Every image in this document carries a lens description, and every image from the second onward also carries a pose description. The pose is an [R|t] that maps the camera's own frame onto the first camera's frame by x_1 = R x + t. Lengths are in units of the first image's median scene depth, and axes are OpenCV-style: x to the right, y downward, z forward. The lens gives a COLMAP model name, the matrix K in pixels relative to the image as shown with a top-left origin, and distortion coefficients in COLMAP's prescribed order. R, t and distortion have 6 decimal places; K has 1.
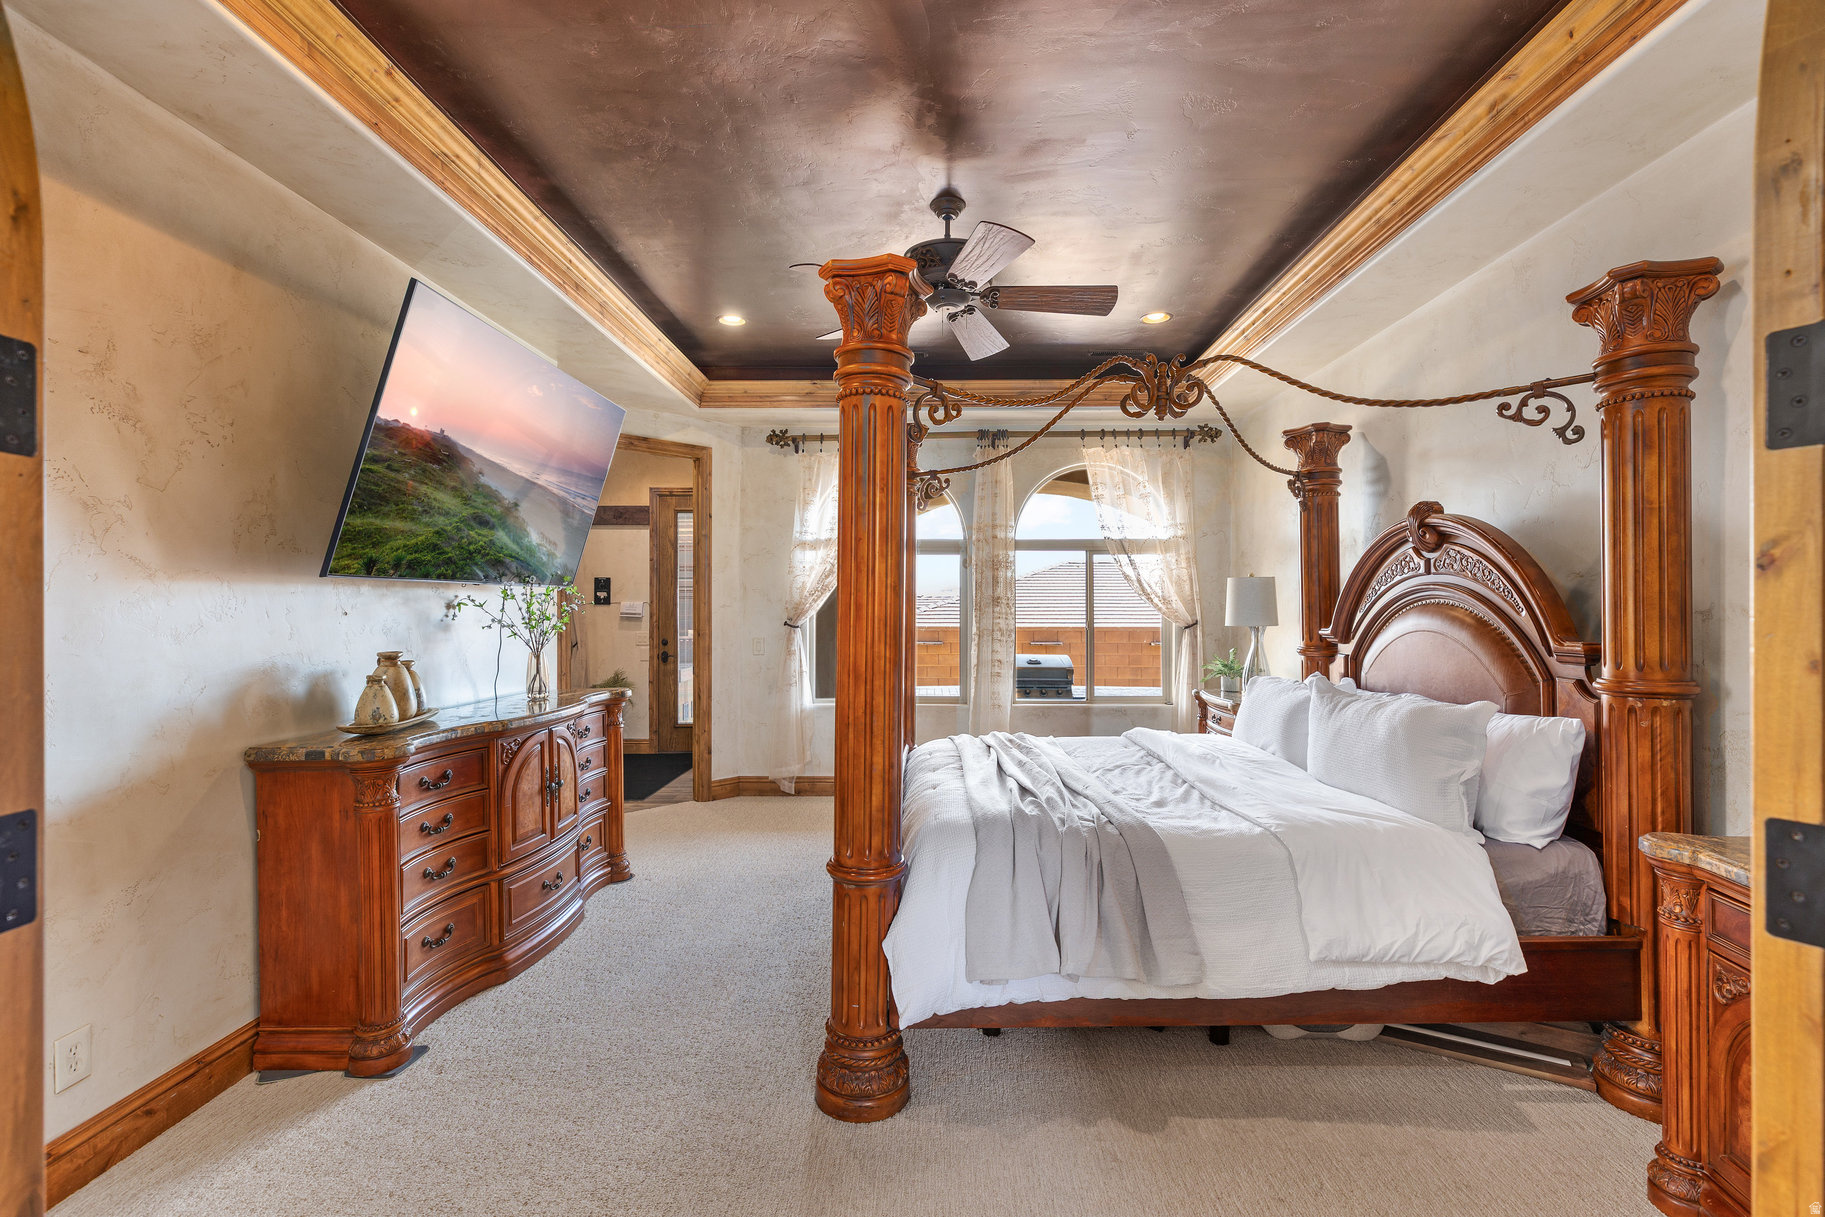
lens RADIAL K [[824.2, 0, 966.2], [0, 824.2, 609.9], [0, 0, 1]] dist [0.008452, -0.000859]
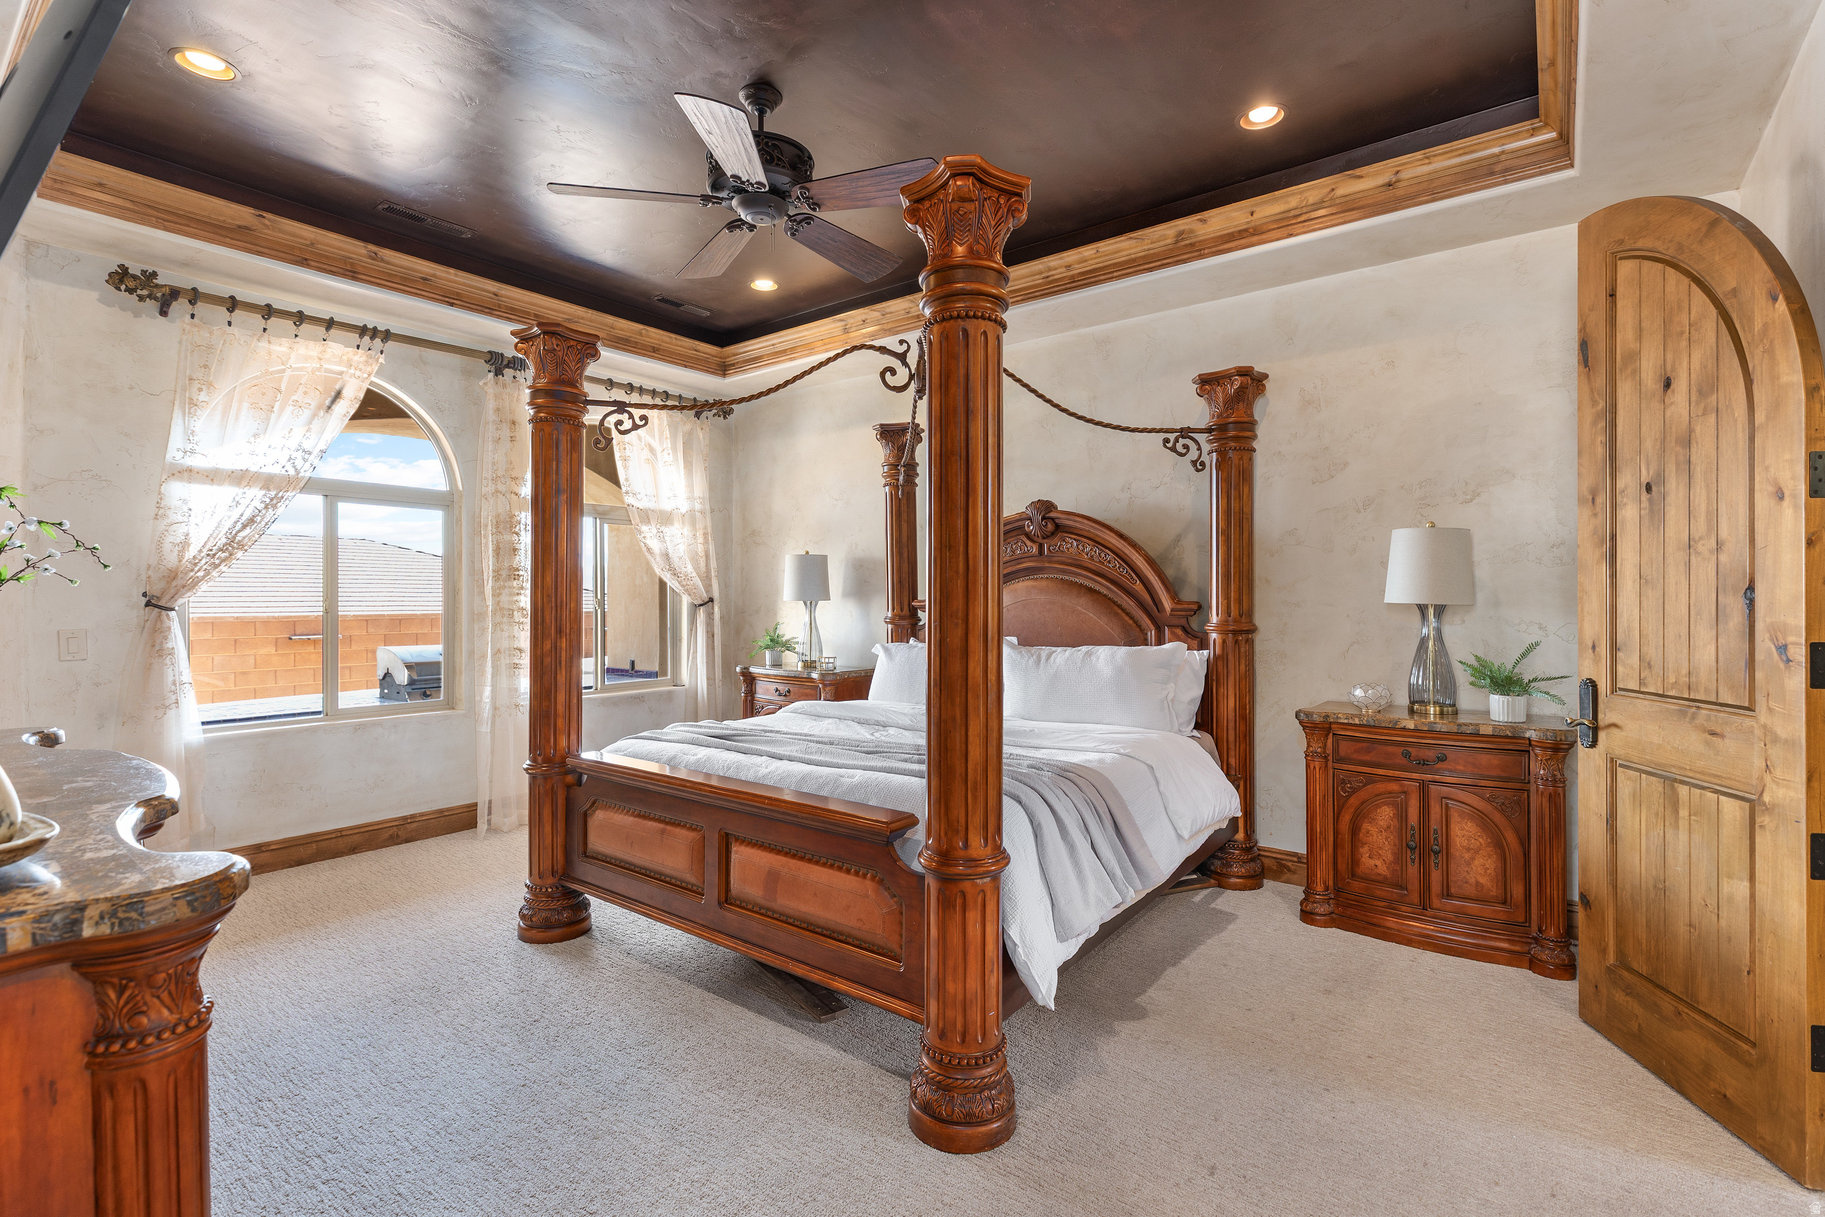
lens RADIAL K [[824.2, 0, 920.5], [0, 824.2, 602.7], [0, 0, 1]] dist [0.008452, -0.000859]
pose [[0.610613, -0.007268, 0.791896, -0.621672], [0.002955, 0.999972, 0.006900, 0.023375], [-0.791924, -0.001873, 0.610617, 0.368882]]
